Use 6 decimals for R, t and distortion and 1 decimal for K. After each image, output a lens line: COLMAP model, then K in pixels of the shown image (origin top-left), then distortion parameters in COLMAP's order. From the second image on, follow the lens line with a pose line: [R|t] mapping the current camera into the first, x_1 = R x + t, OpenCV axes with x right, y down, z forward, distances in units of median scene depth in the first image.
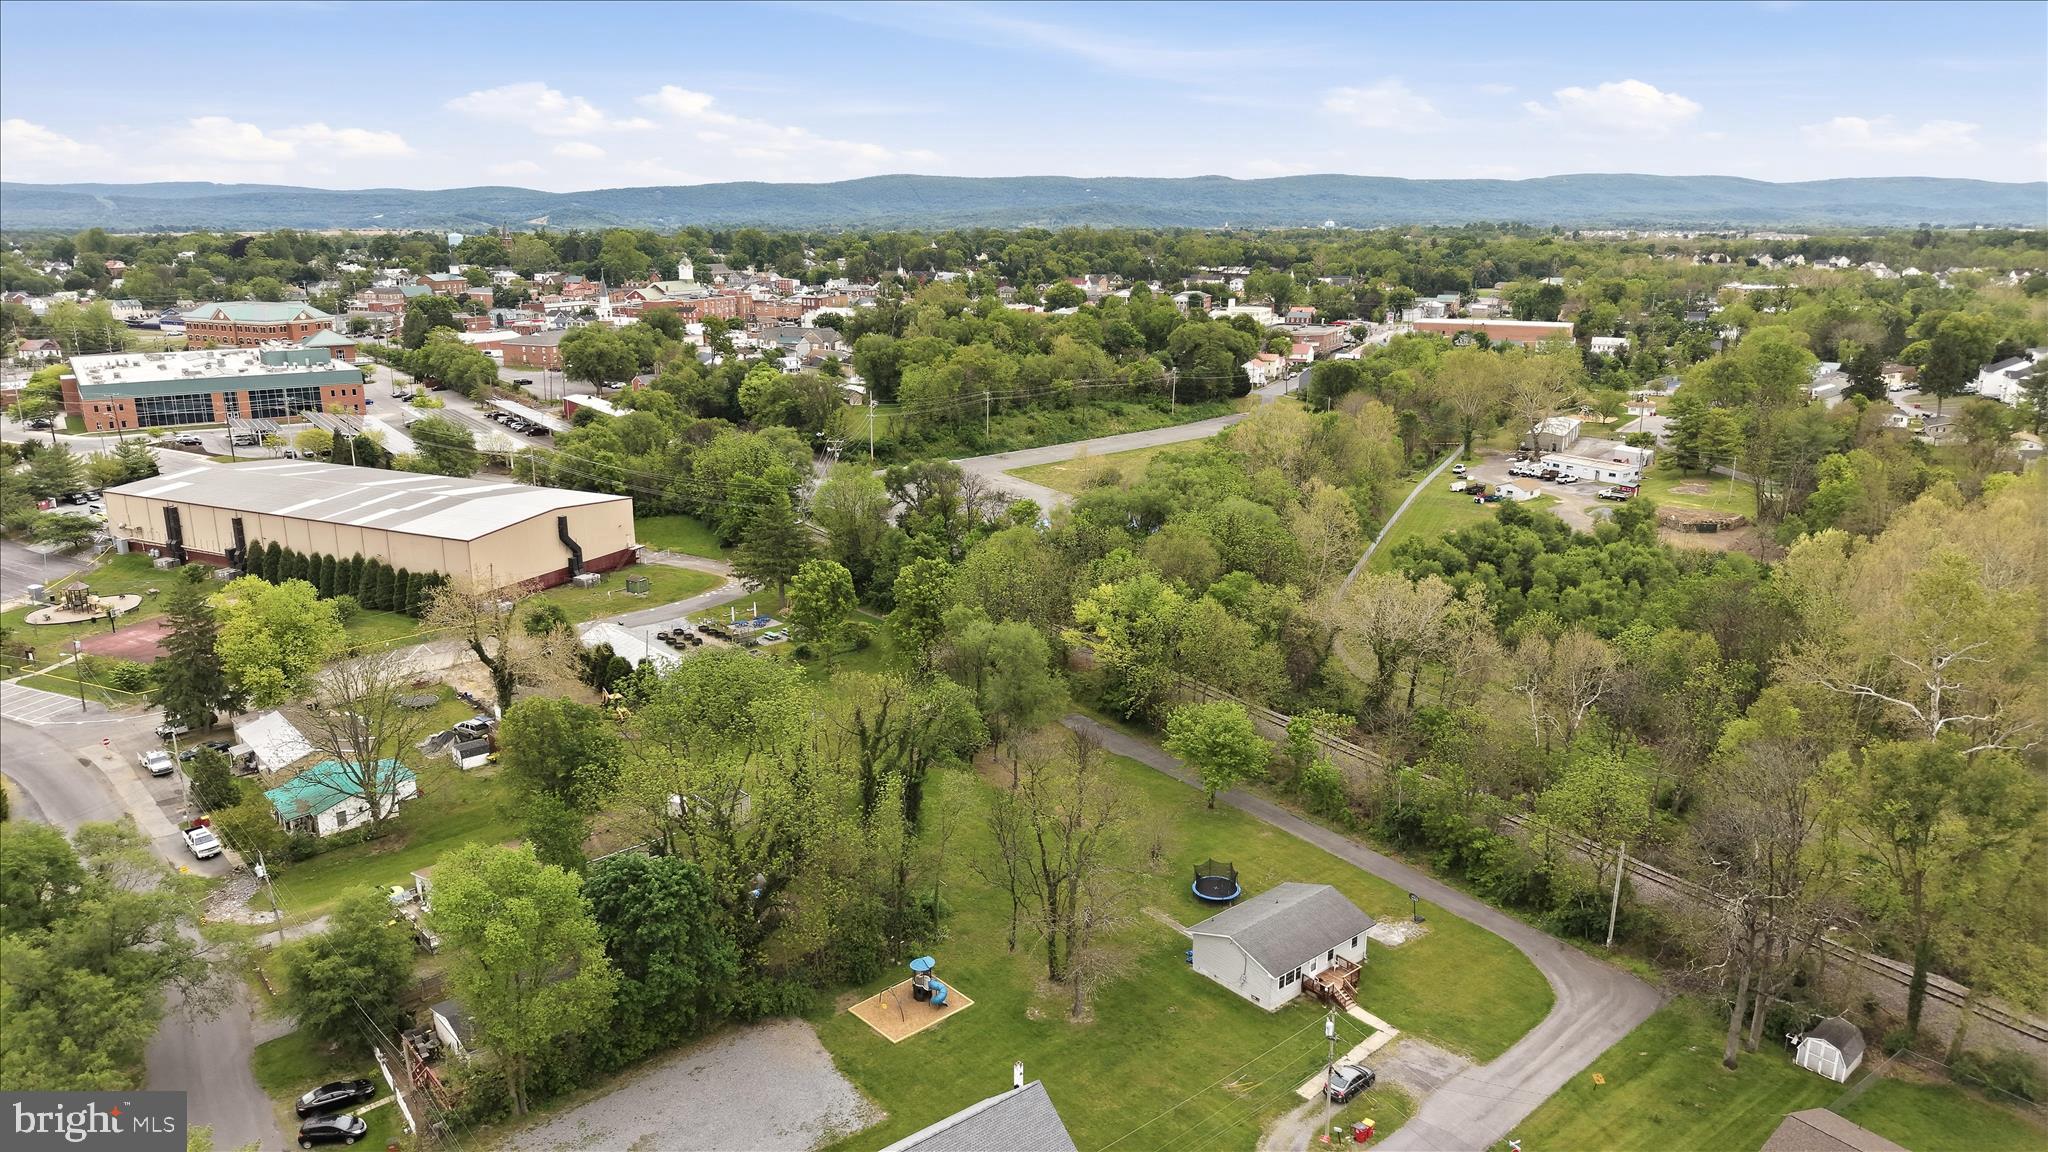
lens RADIAL K [[1344.5, 0, 1024.0], [0, 1344.5, 576.0], [0, 0, 1]] dist [0.023902, -0.051831]
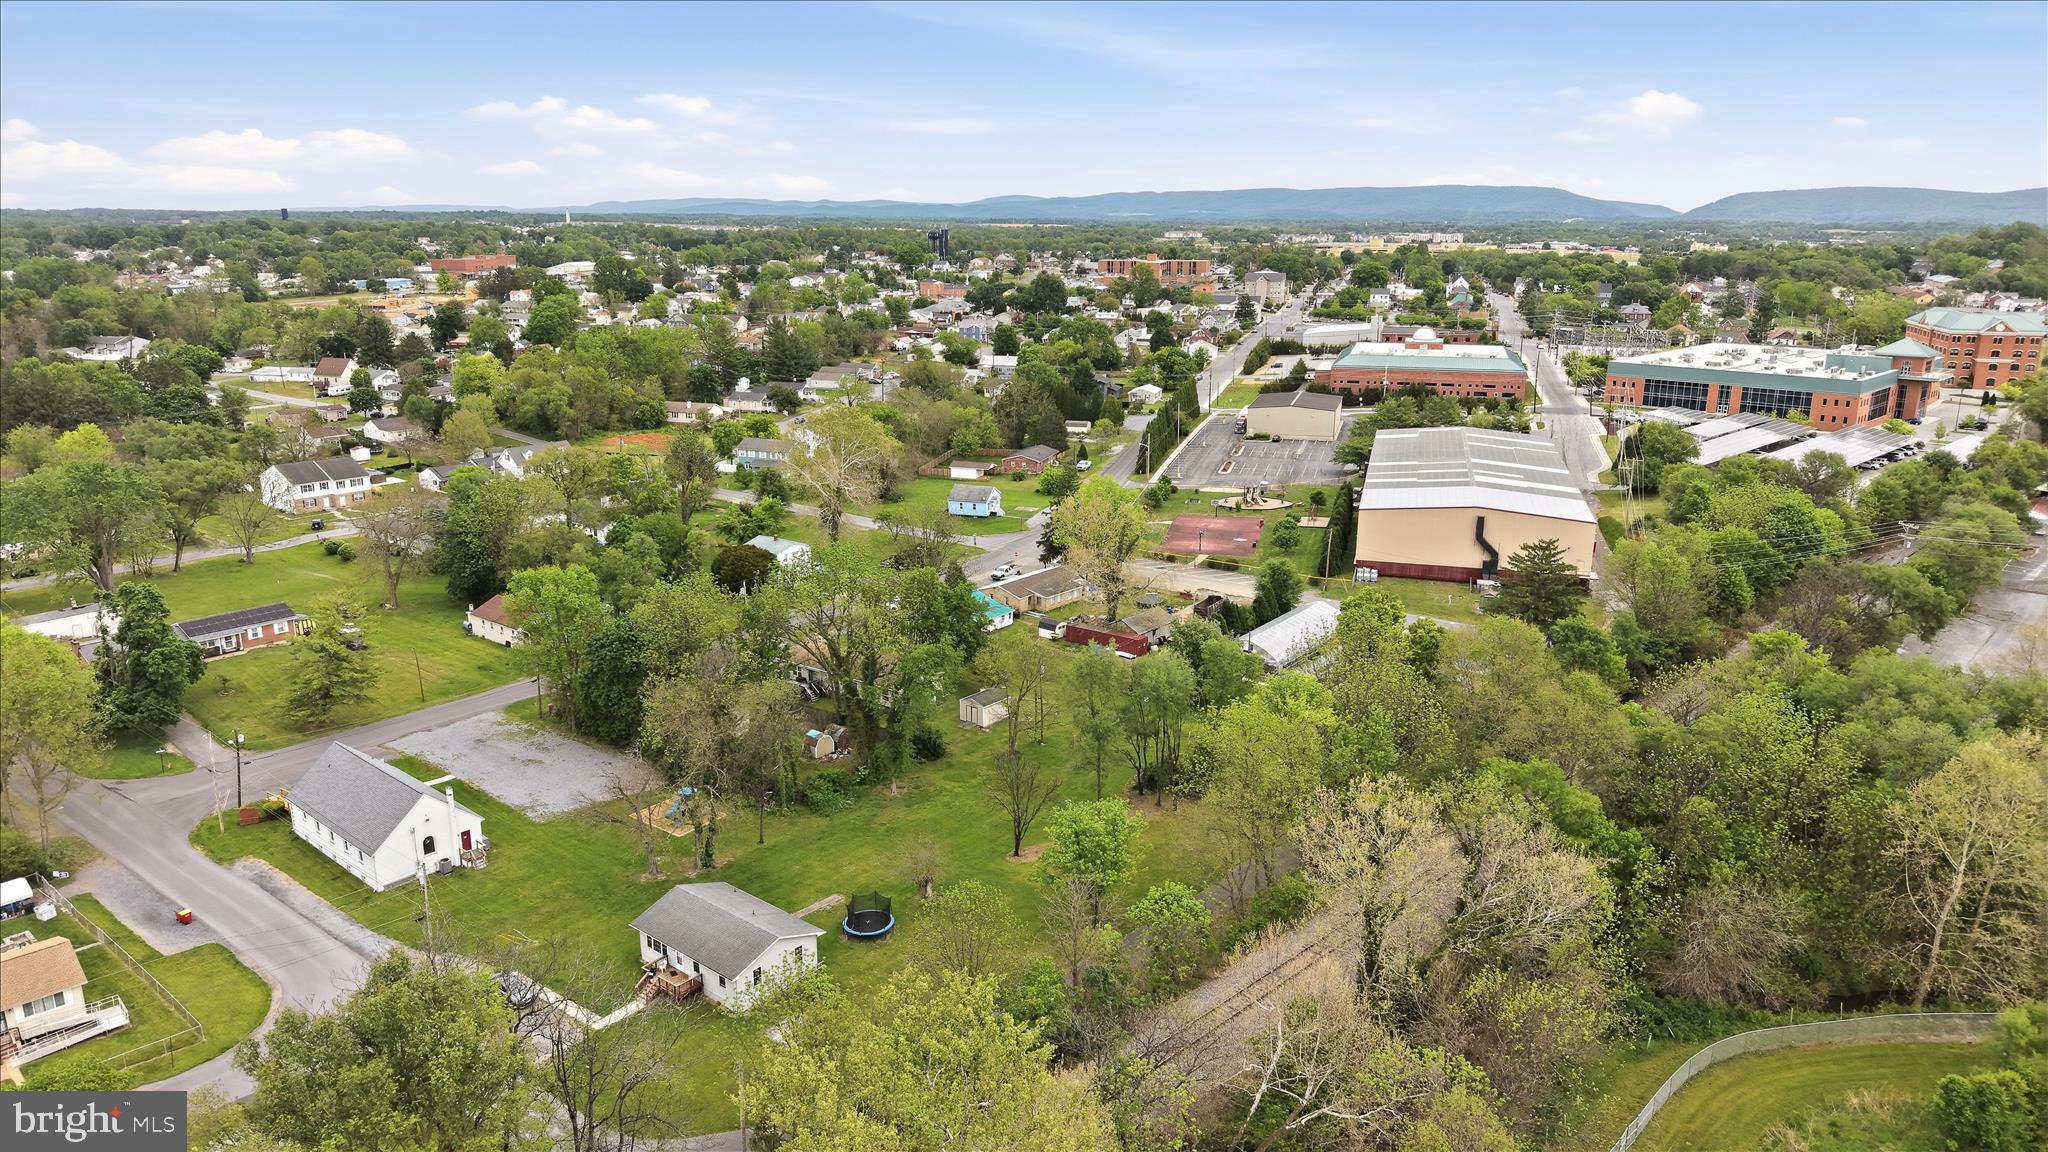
lens RADIAL K [[1344.5, 0, 1024.0], [0, 1344.5, 576.0], [0, 0, 1]] dist [0.023902, -0.051831]
pose [[0.142519, 0.247101, -0.958452, 0.358528], [-0.248991, 0.946147, 0.206904, -0.078485], [0.957962, 0.209159, 0.196369, 0.313857]]
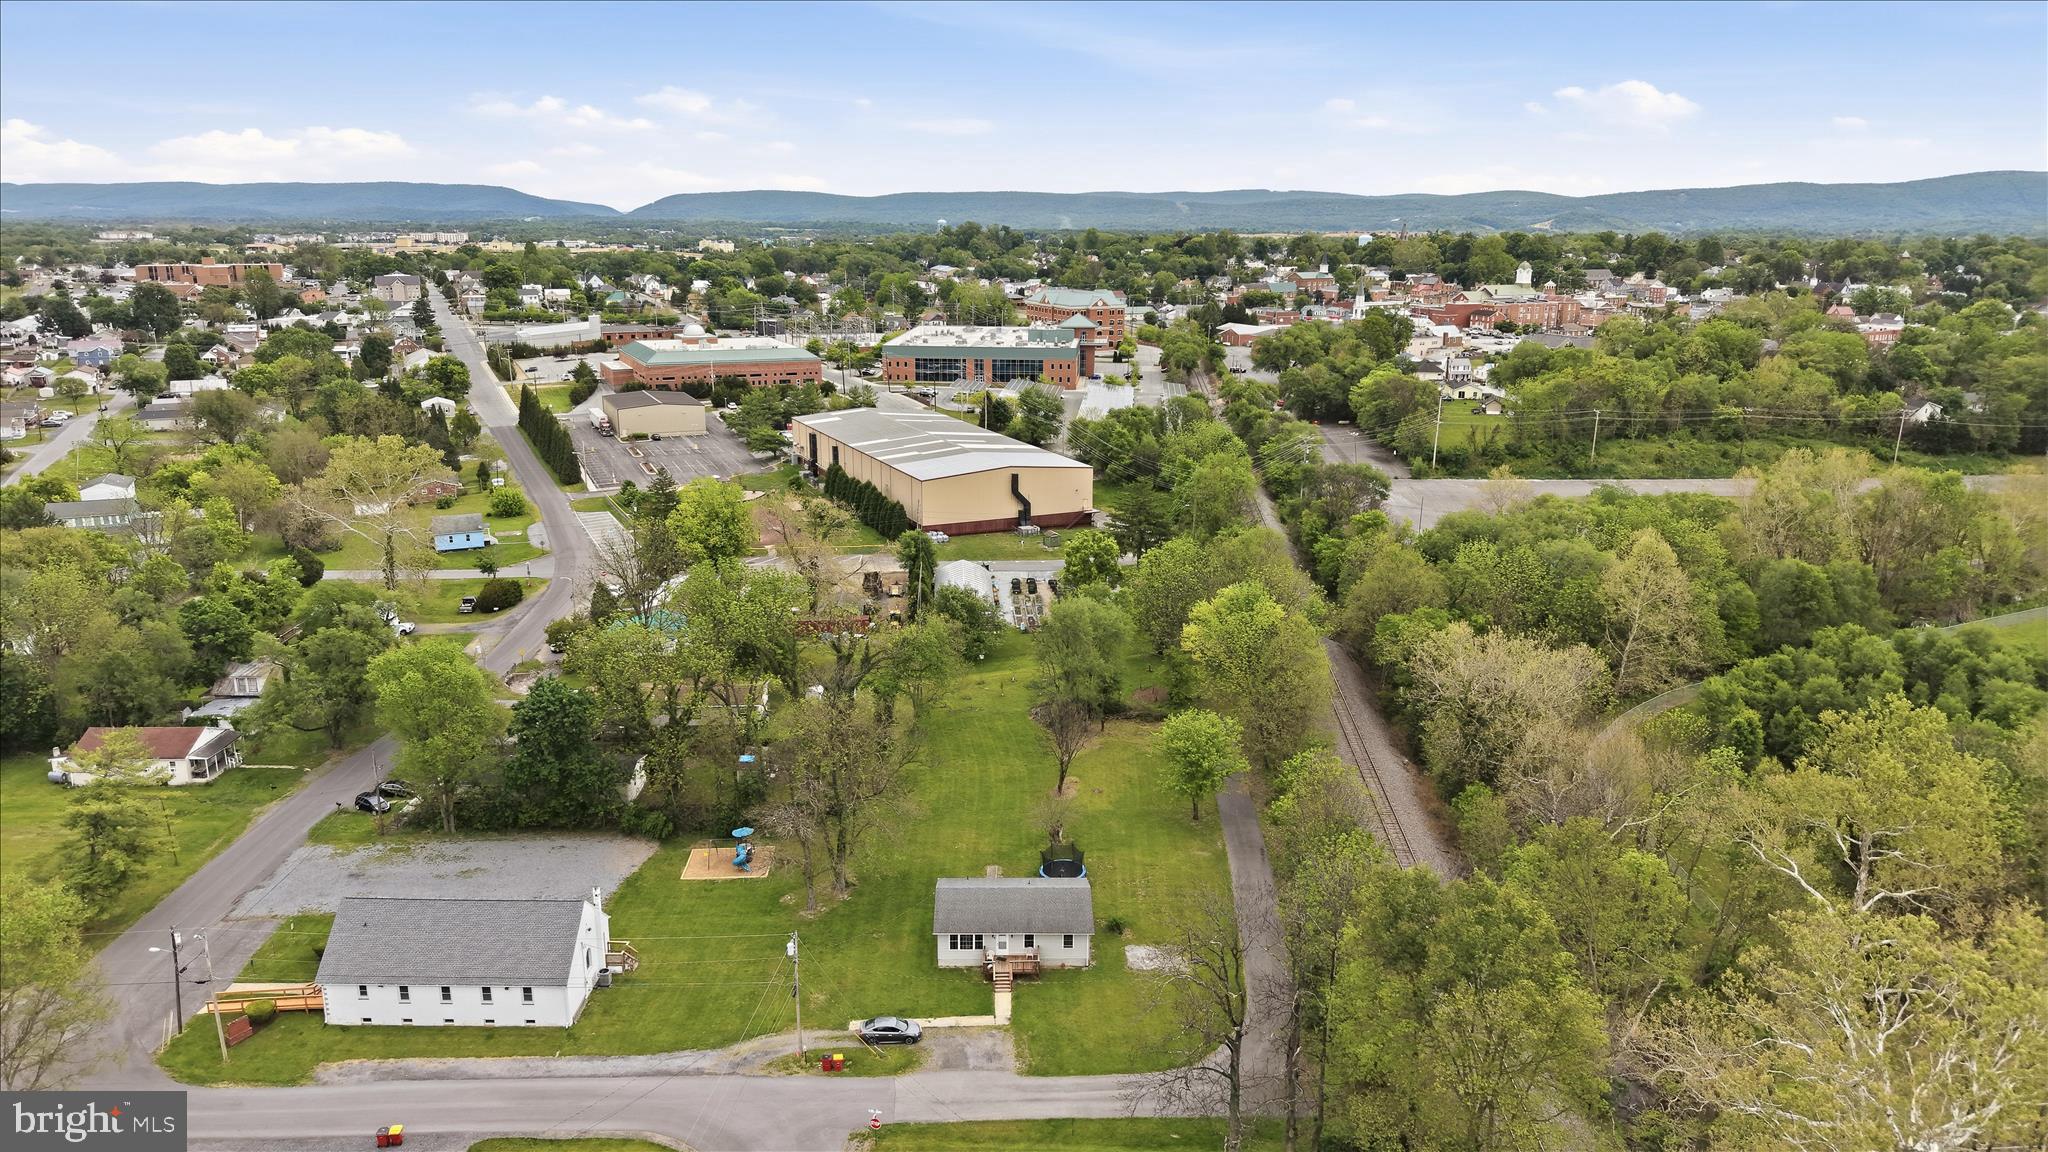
lens RADIAL K [[1344.5, 0, 1024.0], [0, 1344.5, 576.0], [0, 0, 1]] dist [0.023902, -0.051831]
pose [[0.763354, 0.163231, -0.625017, 0.259975], [-0.164697, 0.984751, 0.056030, -0.014781], [0.624633, 0.060168, 0.778597, 0.062195]]
